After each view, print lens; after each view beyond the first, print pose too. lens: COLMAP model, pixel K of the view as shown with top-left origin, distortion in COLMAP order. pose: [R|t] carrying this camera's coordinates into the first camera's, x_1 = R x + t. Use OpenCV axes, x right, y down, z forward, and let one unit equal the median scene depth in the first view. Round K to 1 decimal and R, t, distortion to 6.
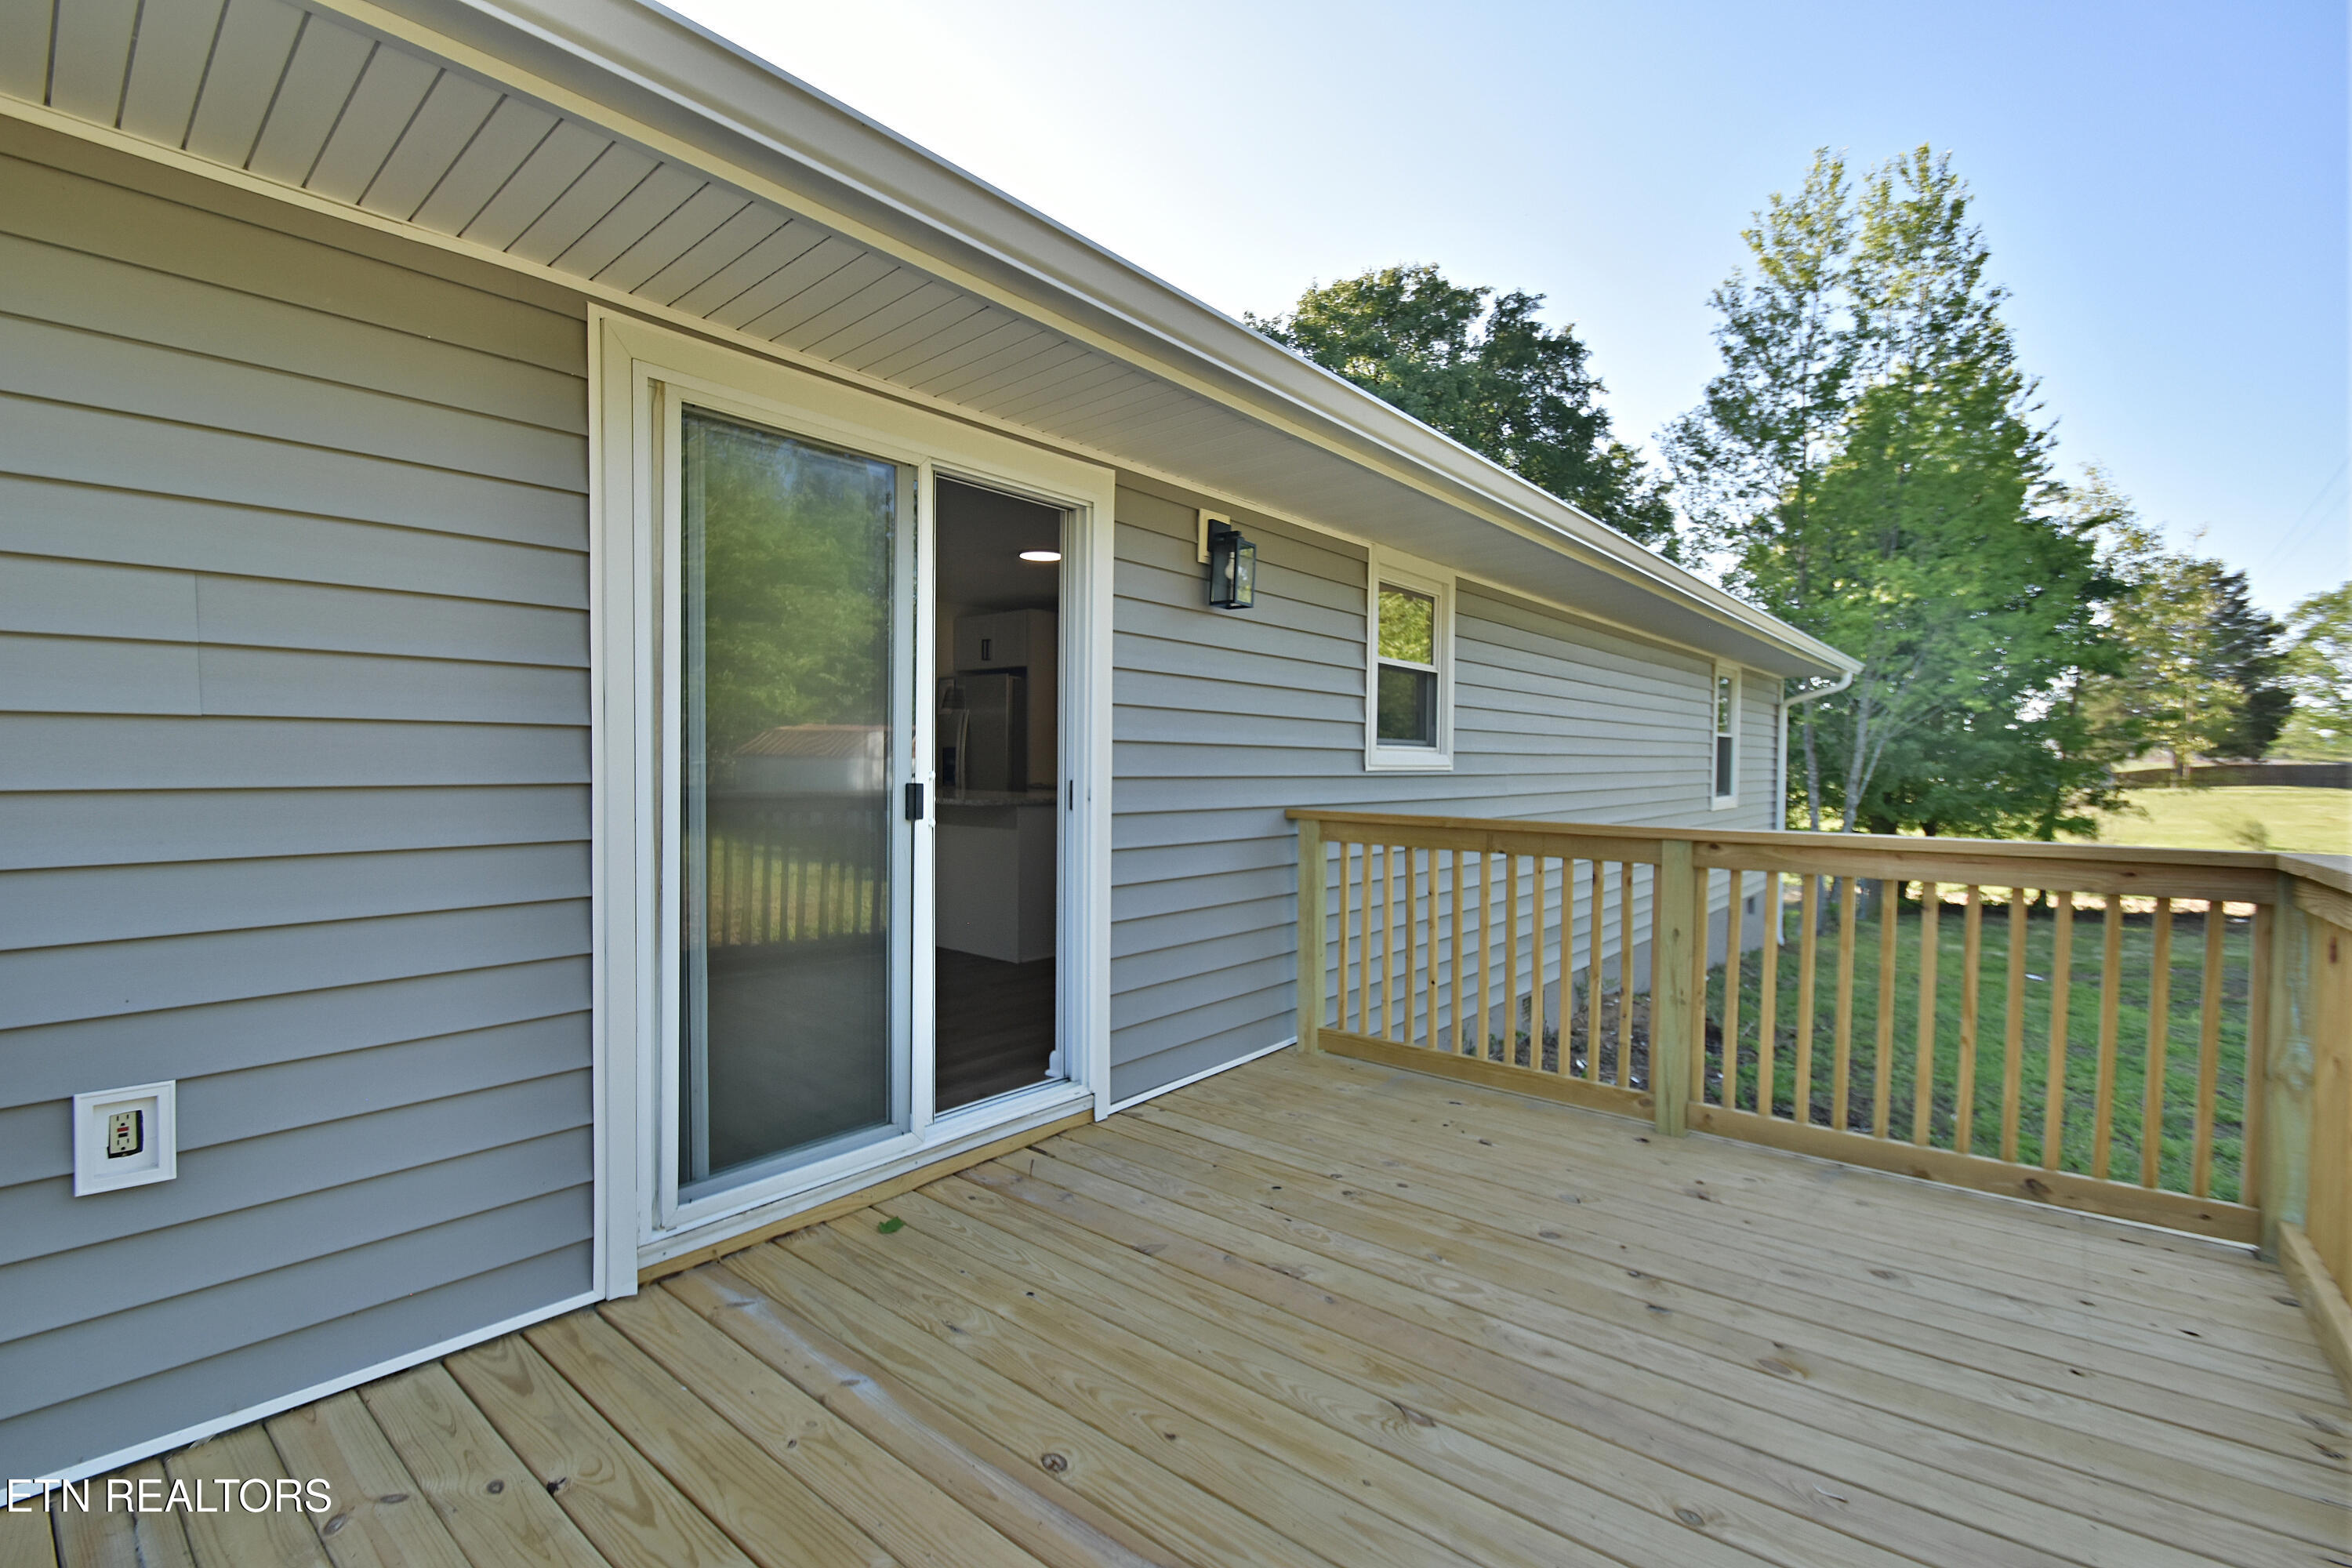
lens RADIAL K [[1073.1, 0, 1189.6], [0, 1073.1, 800.4], [0, 0, 1]] dist [-0.007751, -0.001135]
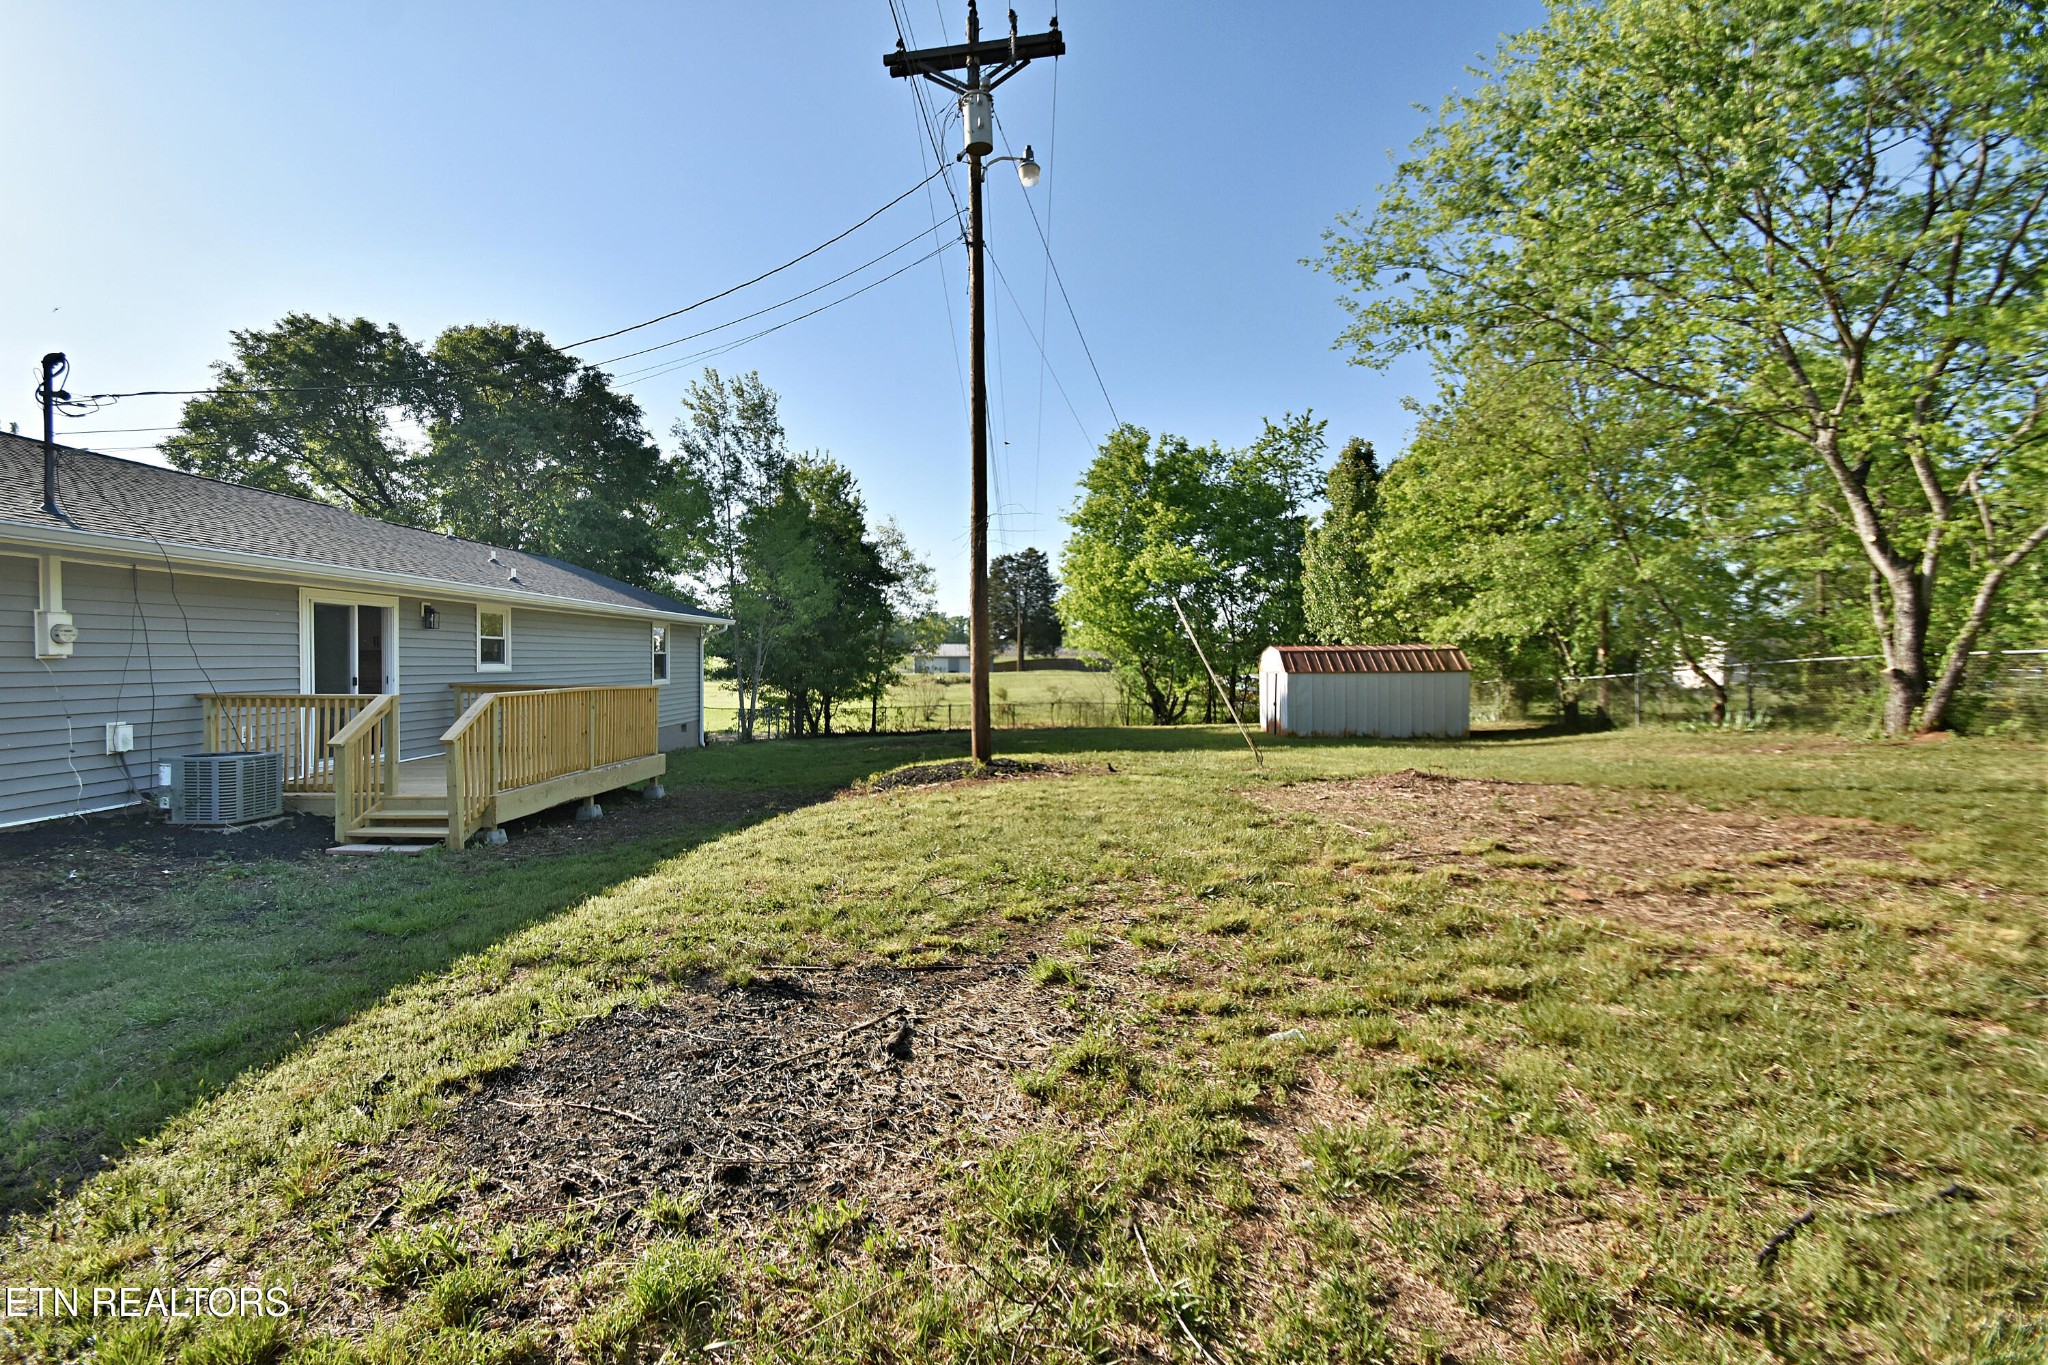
lens RADIAL K [[934.4, 0, 1009.3], [0, 934.4, 682.4], [0, 0, 1]] dist [-0.007751, -0.001135]
pose [[0.795900, -0.022383, 0.605015, -0.051276], [0.027564, 0.999620, 0.000721, 0.009128], [-0.604801, 0.016103, 0.796214, -0.436680]]
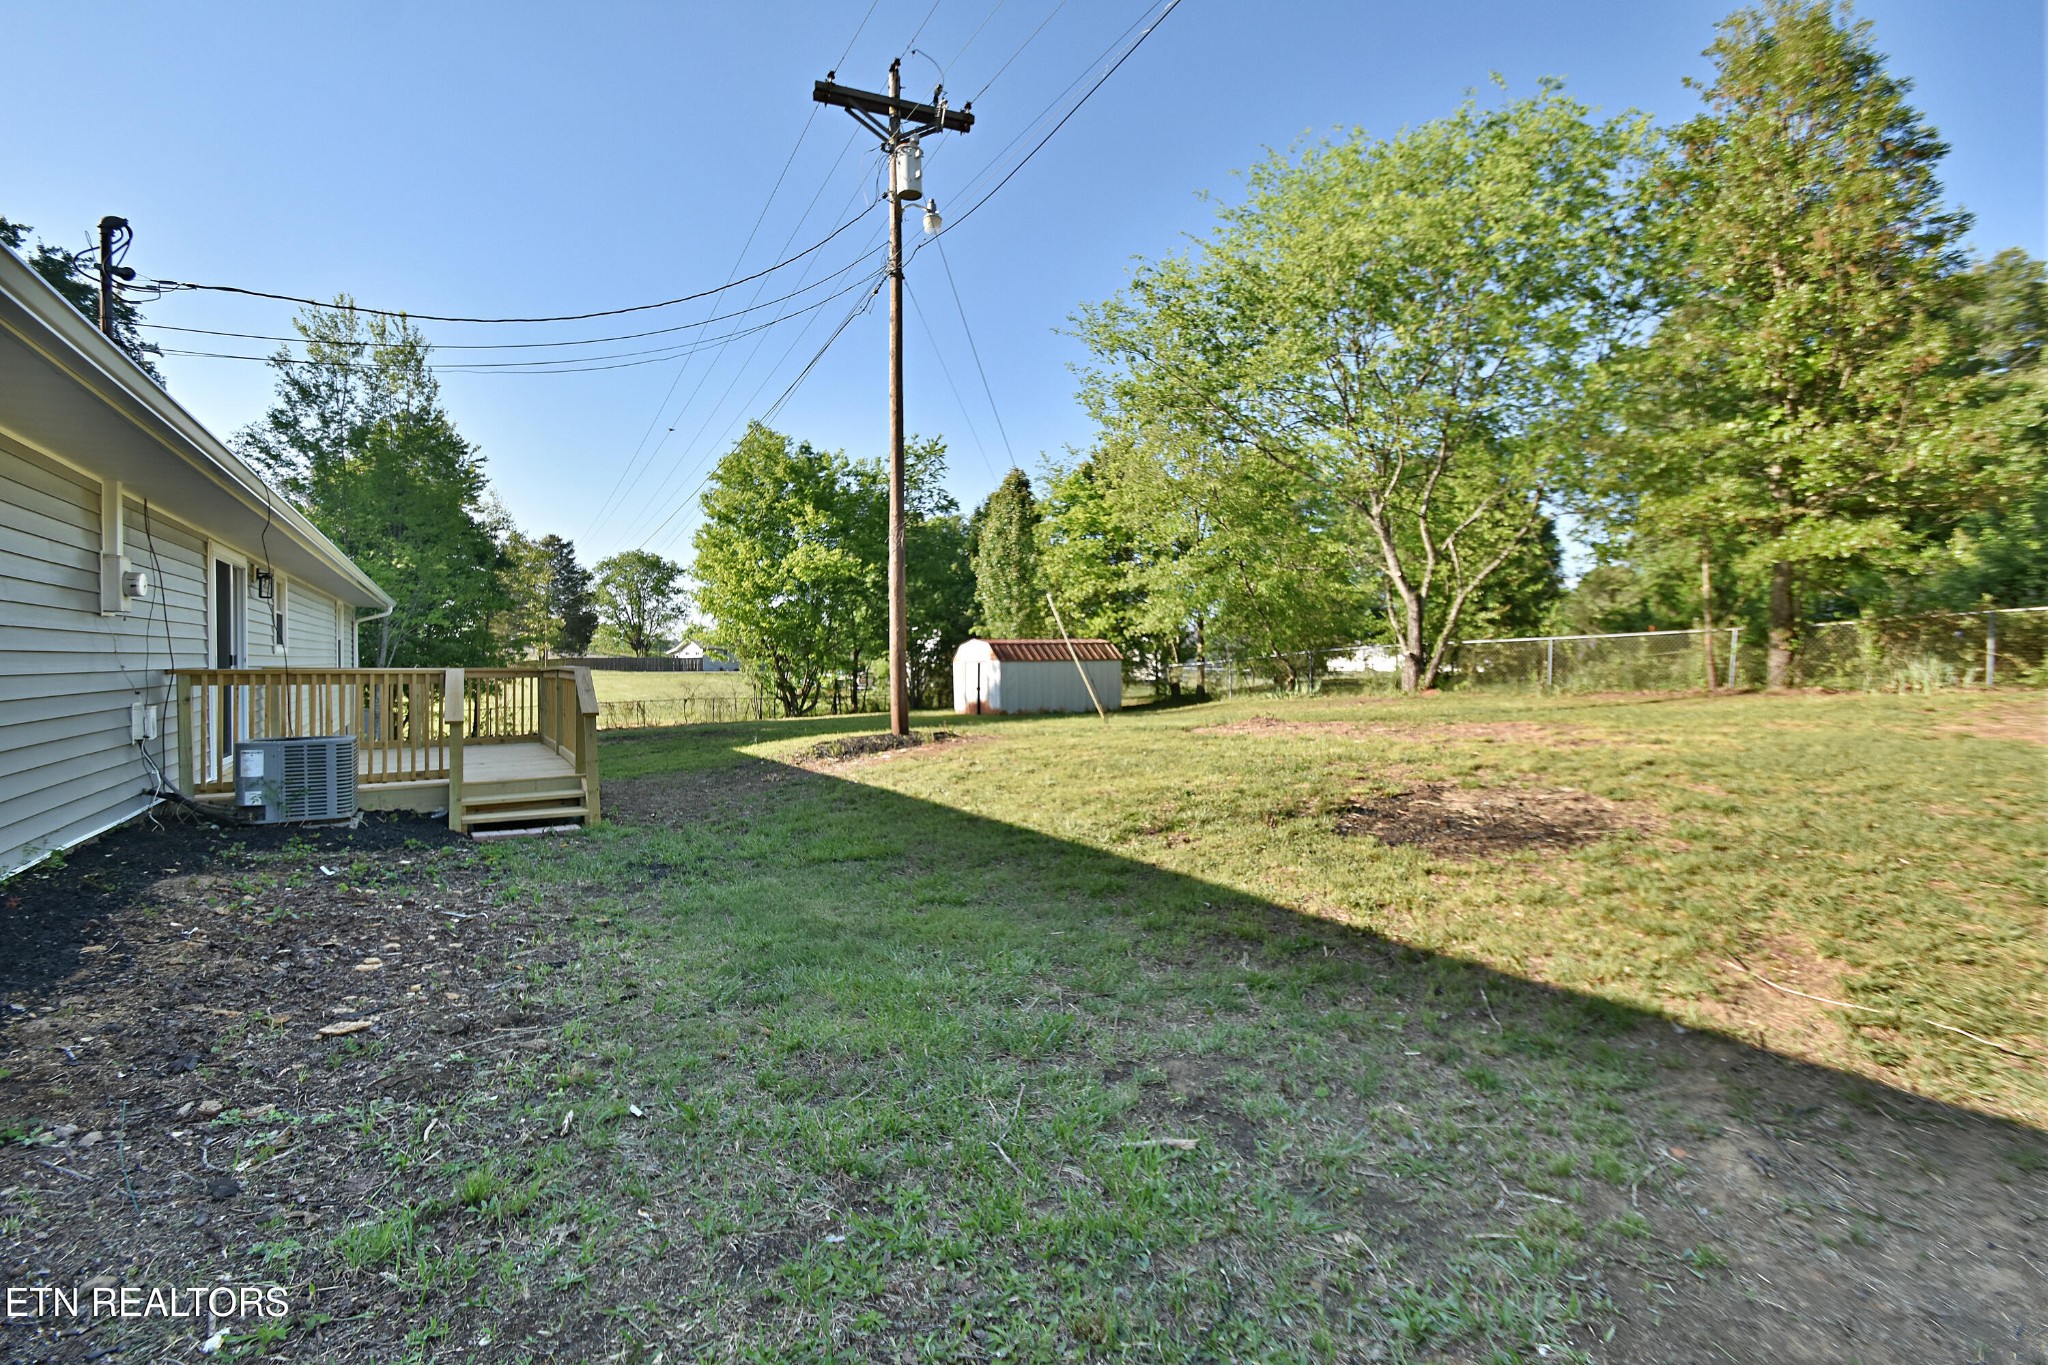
lens RADIAL K [[934.4, 0, 1028.6], [0, 934.4, 677.6], [0, 0, 1]] dist [-0.007751, -0.001135]
pose [[0.340044, -0.024090, 0.940101, -0.259387], [0.038512, 0.999190, 0.011674, 0.014510], [-0.939621, 0.032236, 0.340697, -0.297068]]
